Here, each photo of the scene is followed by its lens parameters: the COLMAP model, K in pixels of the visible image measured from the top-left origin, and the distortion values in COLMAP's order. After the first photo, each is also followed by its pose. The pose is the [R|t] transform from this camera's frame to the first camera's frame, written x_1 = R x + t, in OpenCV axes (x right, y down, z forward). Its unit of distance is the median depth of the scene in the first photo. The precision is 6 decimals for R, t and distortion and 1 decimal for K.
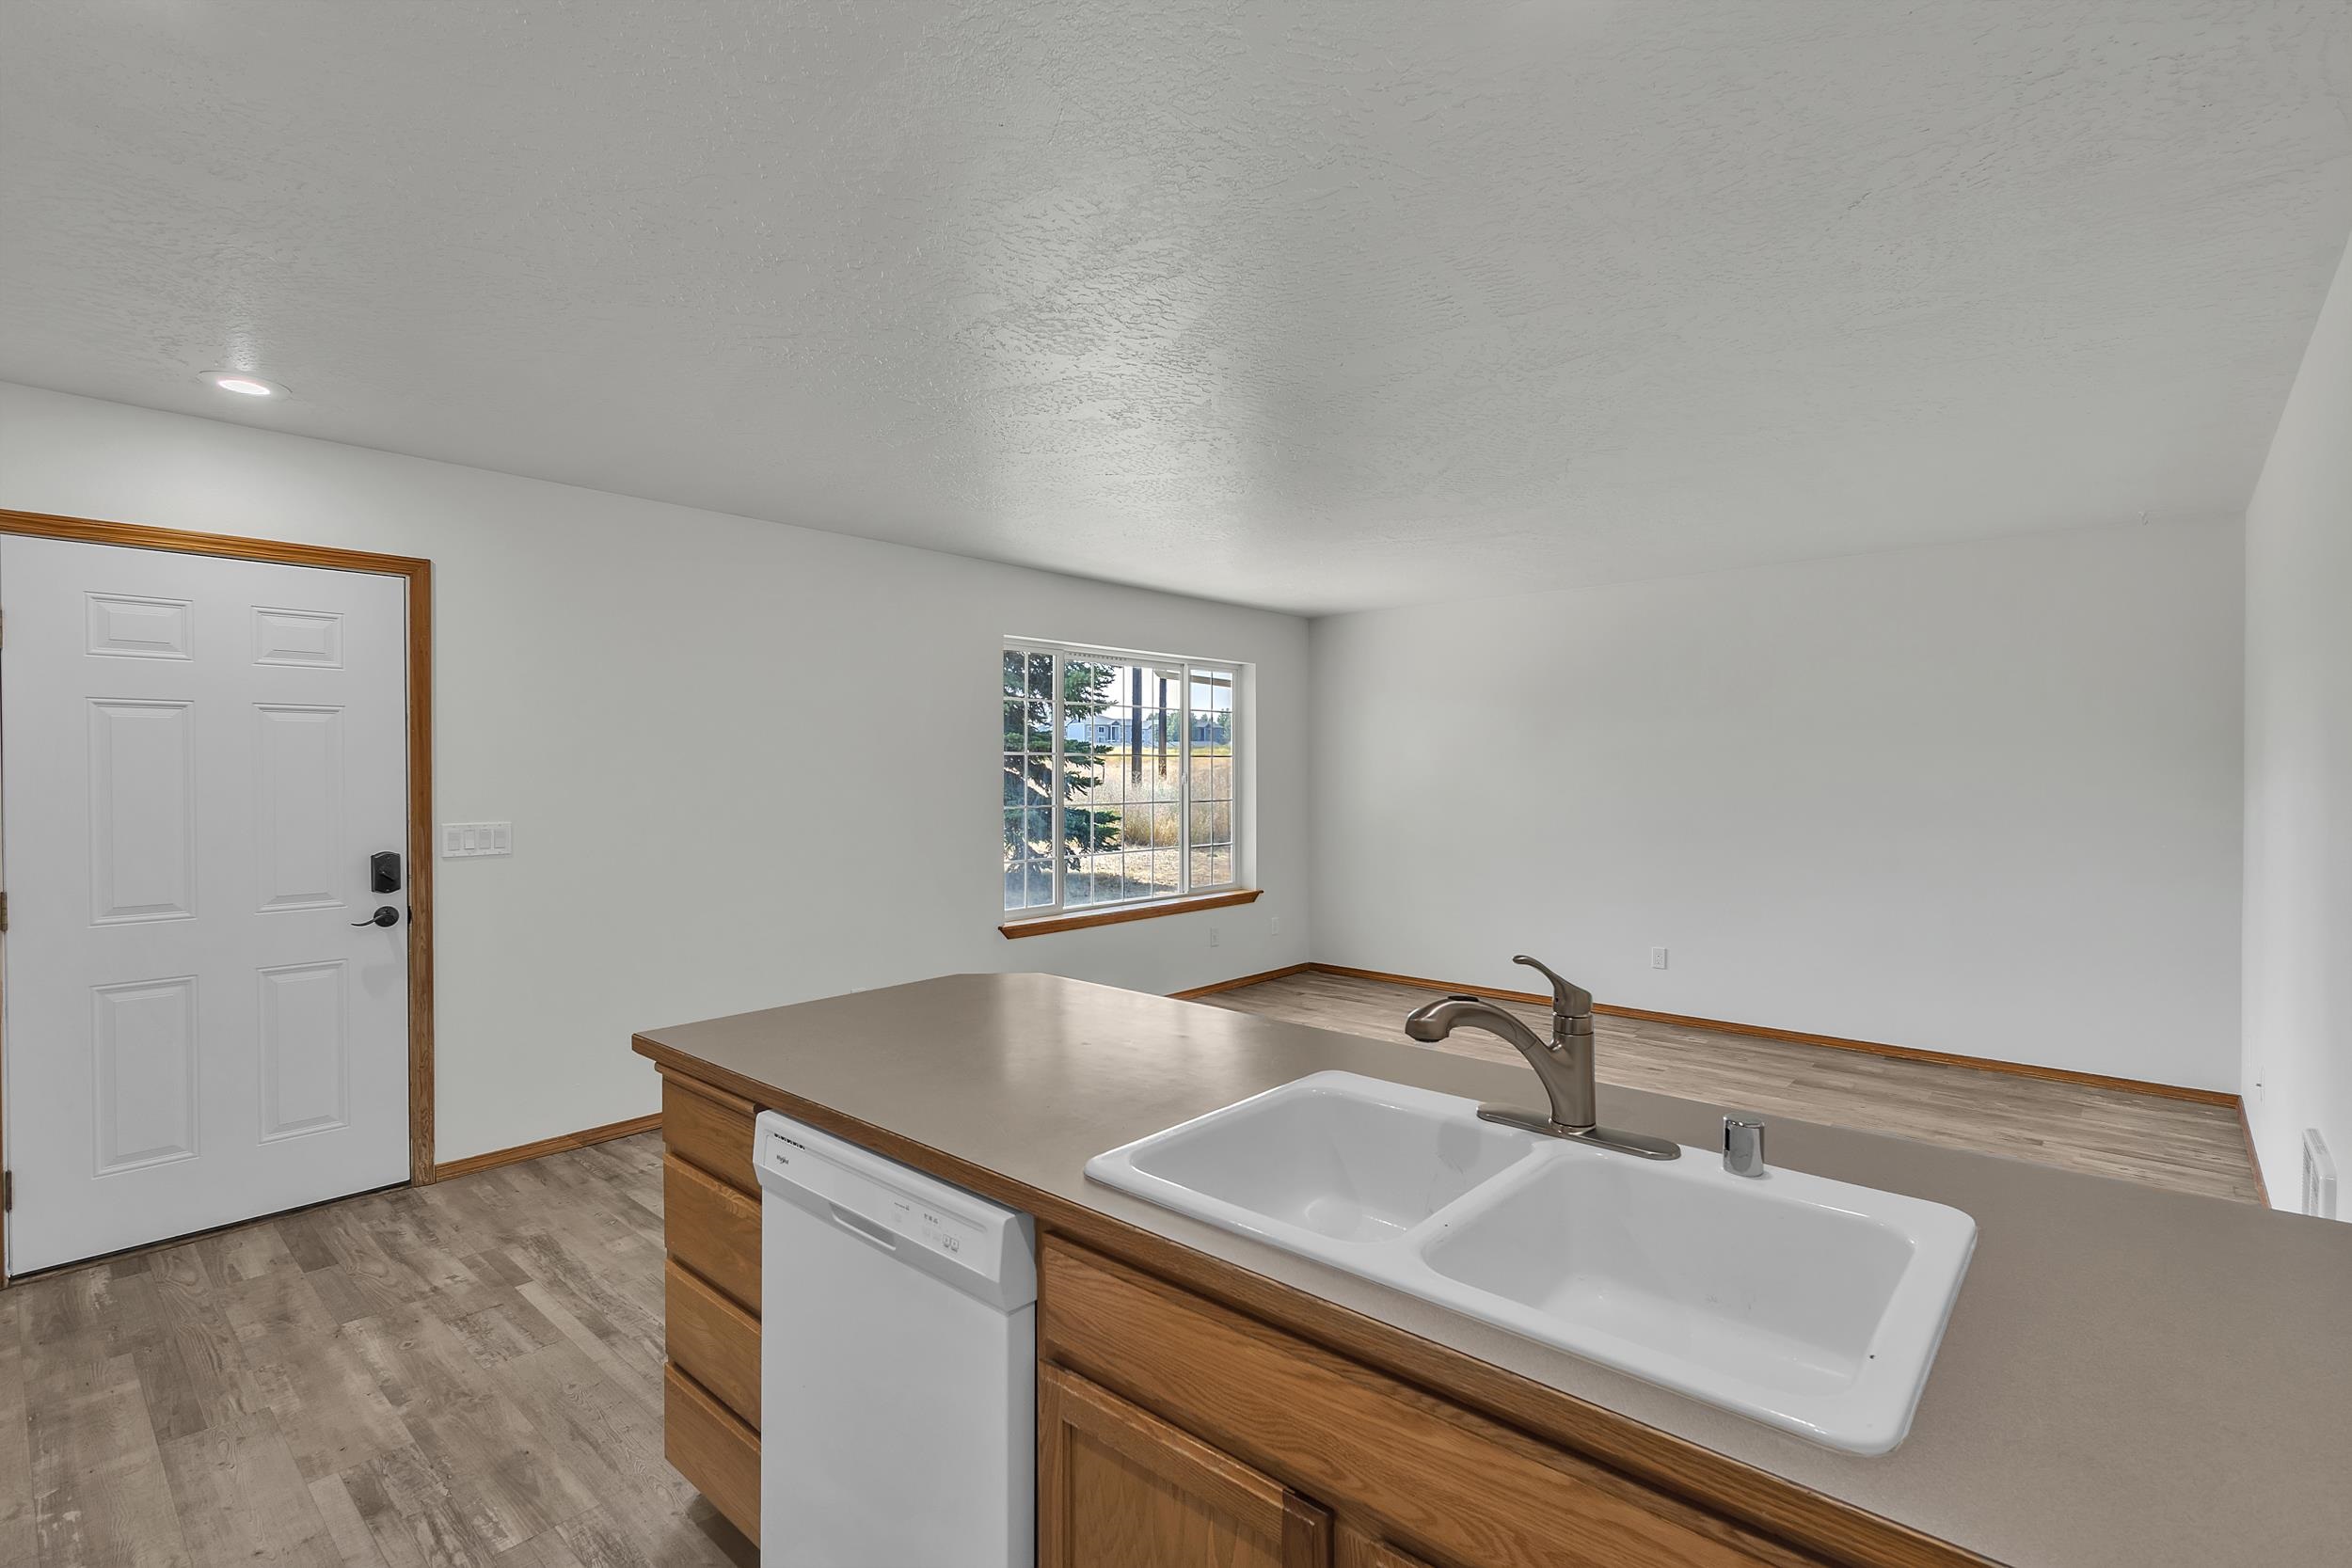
lens RADIAL K [[1080.5, 0, 1173.7], [0, 1080.5, 785.7], [0, 0, 1]] dist [0.010777, -0.002880]
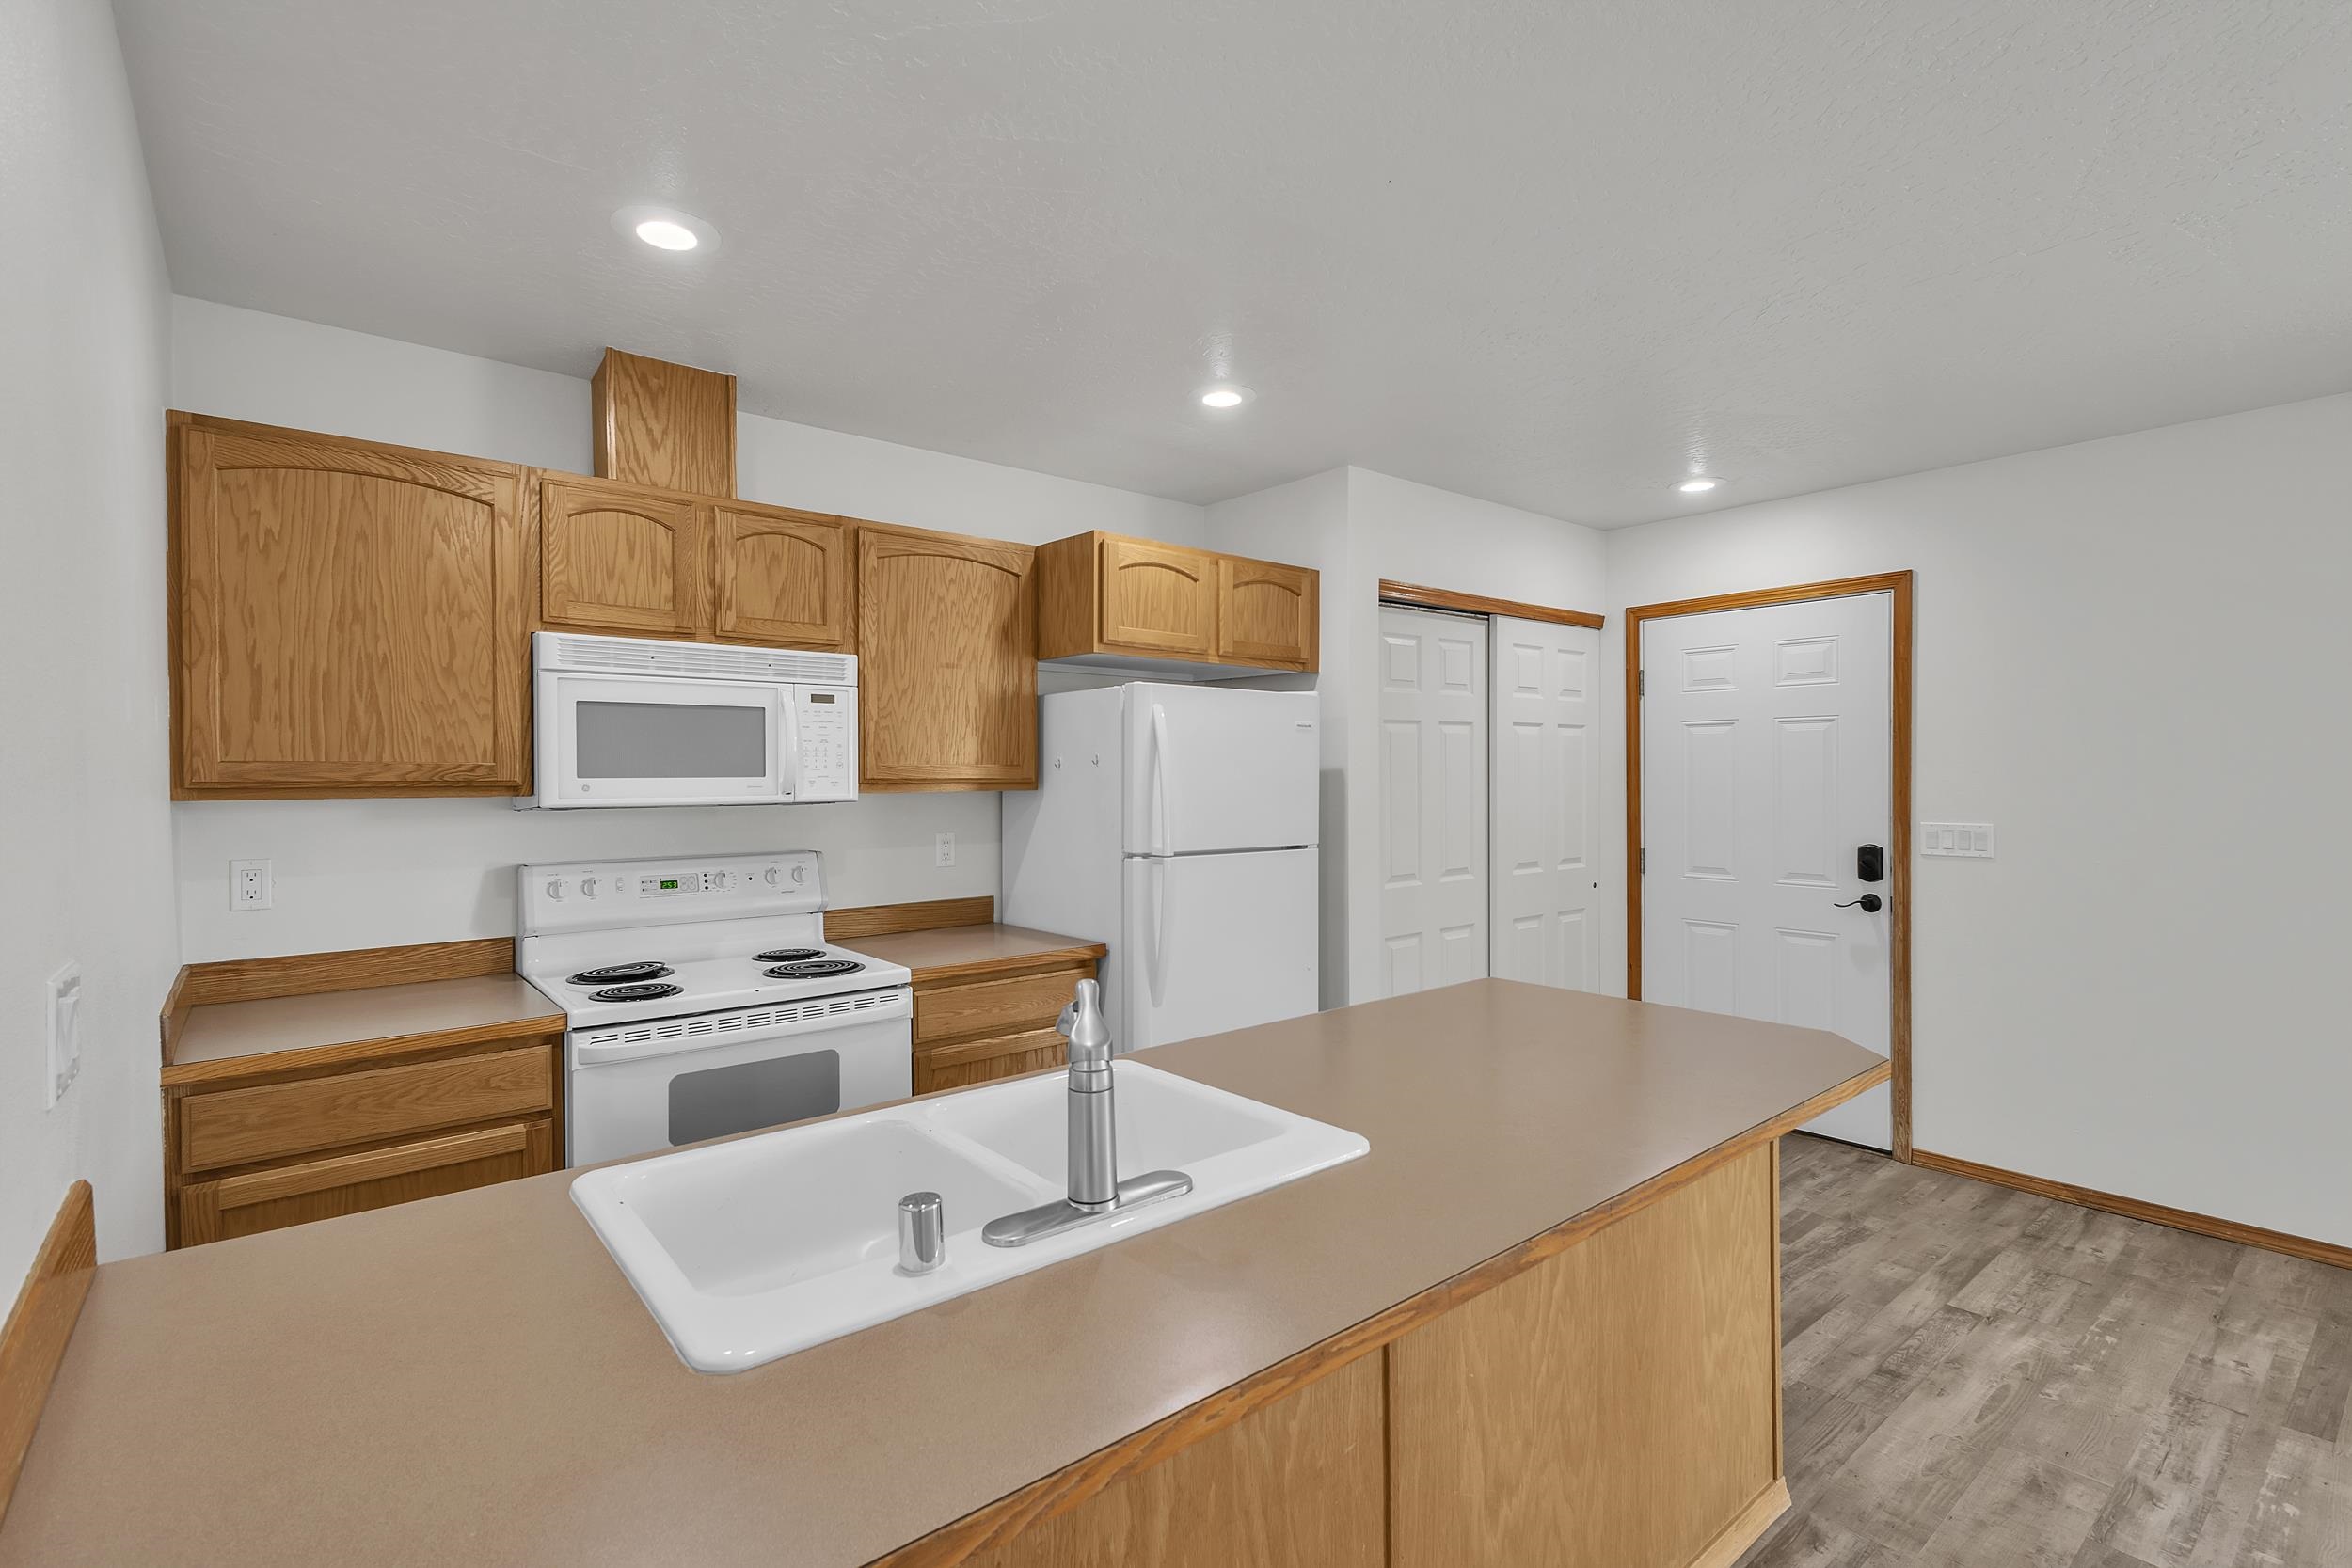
lens RADIAL K [[1080.5, 0, 1180.1], [0, 1080.5, 784.9], [0, 0, 1]] dist [0.010777, -0.002880]
pose [[-0.151911, 0.011492, -0.988327, 0.441332], [-0.009953, 0.999864, 0.013156, -0.006228], [0.988344, 0.011836, -0.151776, 0.444151]]
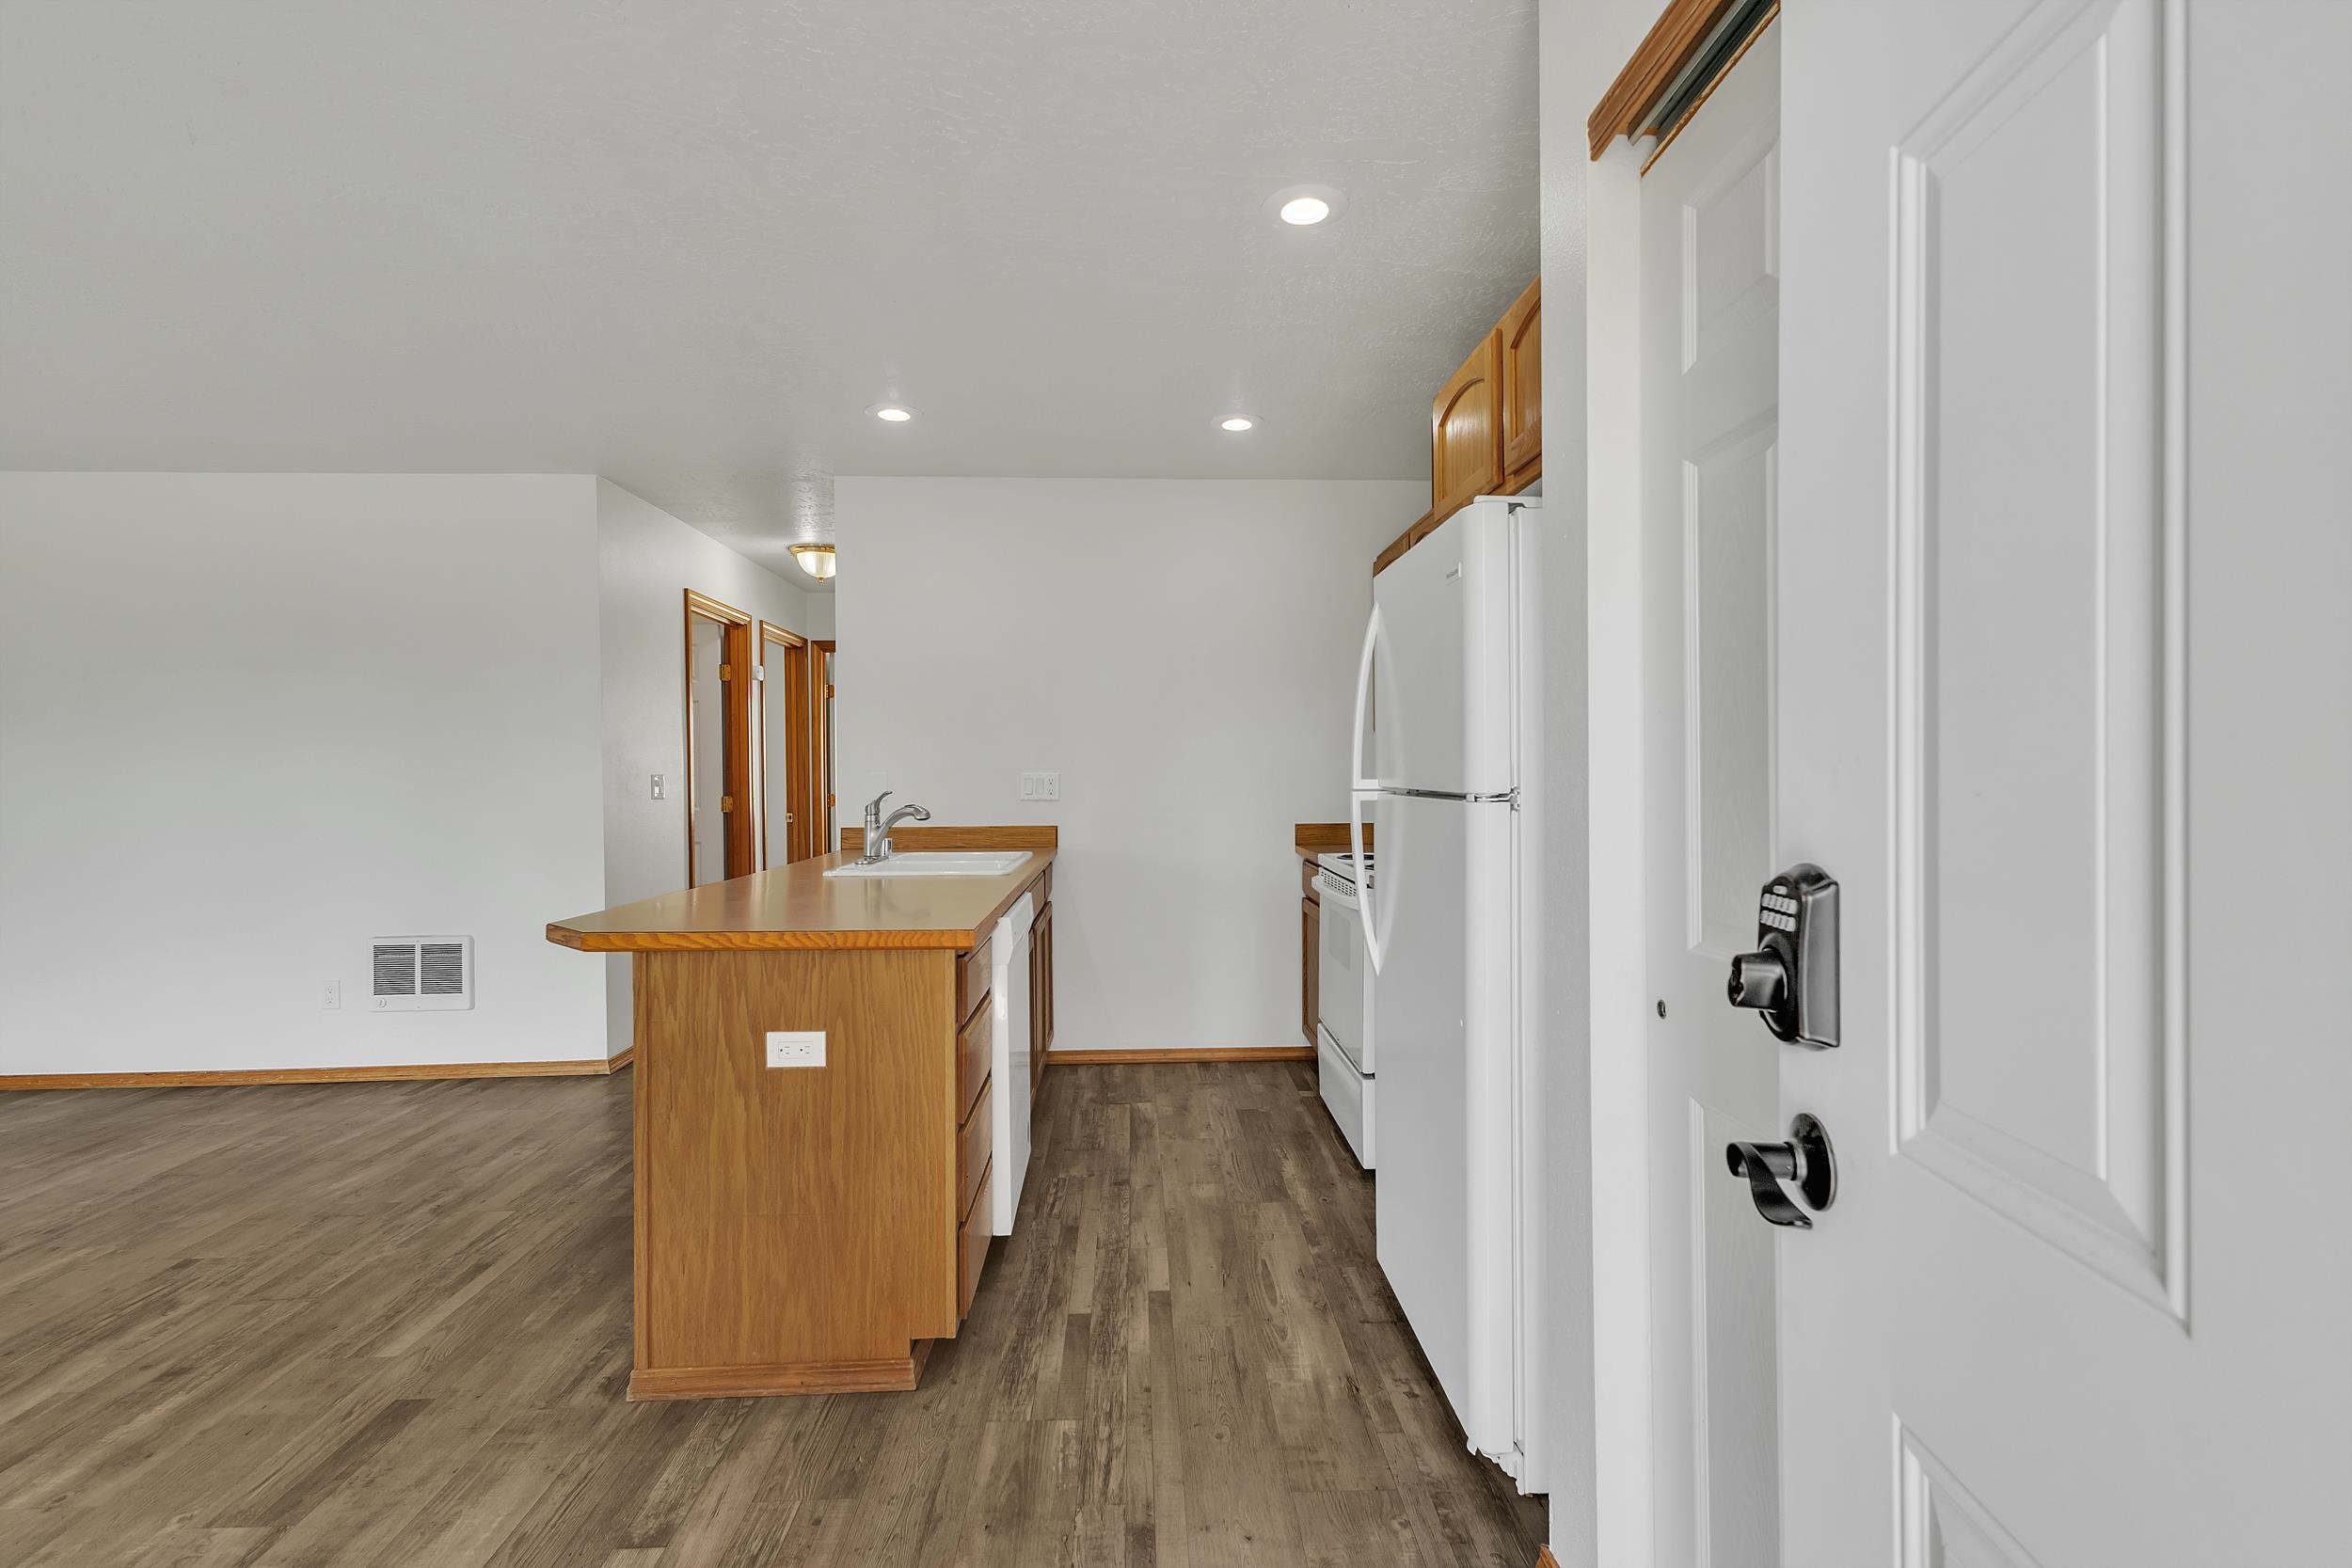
lens RADIAL K [[1080.5, 0, 1176.9], [0, 1080.5, 772.8], [0, 0, 1]] dist [0.010777, -0.002880]
pose [[-0.697269, 0.007778, 0.716767, -0.740952], [0.020059, 0.999761, 0.008664, 0.039003], [-0.716529, 0.020419, -0.697259, 0.847679]]
